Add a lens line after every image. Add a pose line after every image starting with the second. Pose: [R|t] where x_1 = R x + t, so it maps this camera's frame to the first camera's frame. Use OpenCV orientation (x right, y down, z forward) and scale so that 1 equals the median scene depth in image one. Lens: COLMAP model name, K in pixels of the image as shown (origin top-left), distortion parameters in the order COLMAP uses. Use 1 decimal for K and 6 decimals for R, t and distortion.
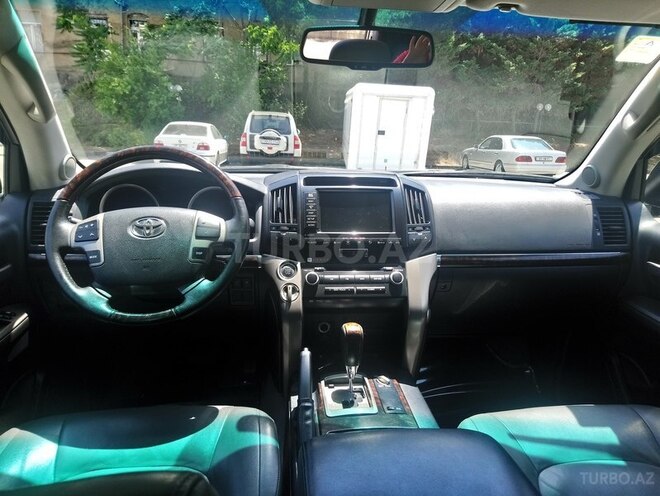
lens RADIAL K [[454.8, 0, 330.9], [0, 454.8, 244.3], [0, 0, 1]] dist [0.216083, -0.290092]
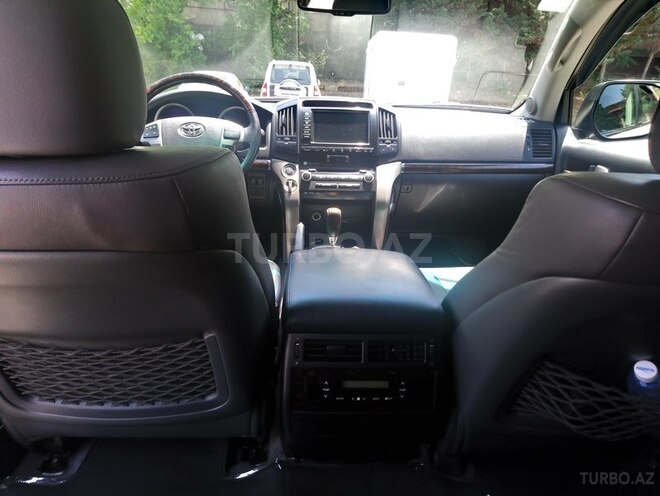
lens RADIAL K [[454.8, 0, 330.9], [0, 454.8, 244.3], [0, 0, 1]] dist [0.216083, -0.290092]
pose [[0.998789, 0.024062, -0.042907, 0.091091], [-0.020061, 0.995615, 0.091369, 0.143477], [0.044917, -0.090397, 0.994892, -0.369890]]
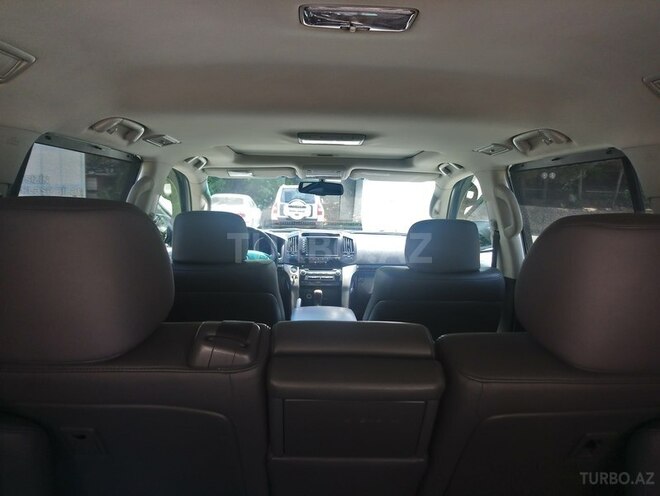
lens RADIAL K [[454.8, 0, 330.9], [0, 454.8, 244.3], [0, 0, 1]] dist [0.216083, -0.290092]
pose [[0.998224, -0.001375, -0.059549, 0.243423], [-0.006799, 0.990568, -0.136855, 0.244497], [0.059175, 0.137017, 0.988800, -1.387760]]
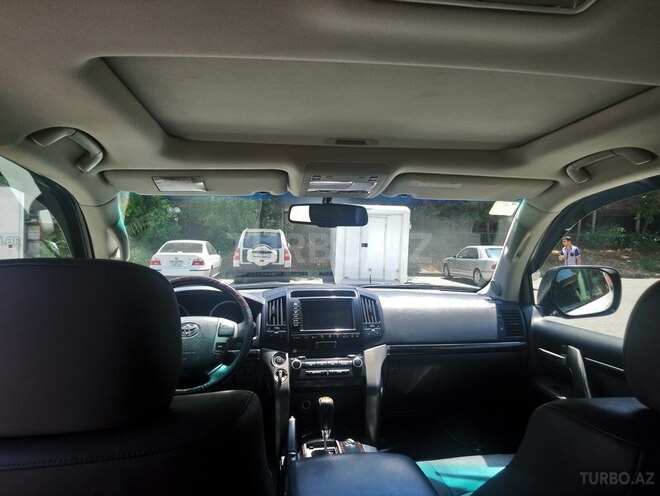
lens RADIAL K [[454.8, 0, 330.9], [0, 454.8, 244.3], [0, 0, 1]] dist [0.216083, -0.290092]
pose [[0.999442, -0.023145, 0.024074, 0.035969], [0.028118, 0.972142, -0.232698, 0.046119], [-0.018018, 0.233245, 0.972251, -0.434648]]
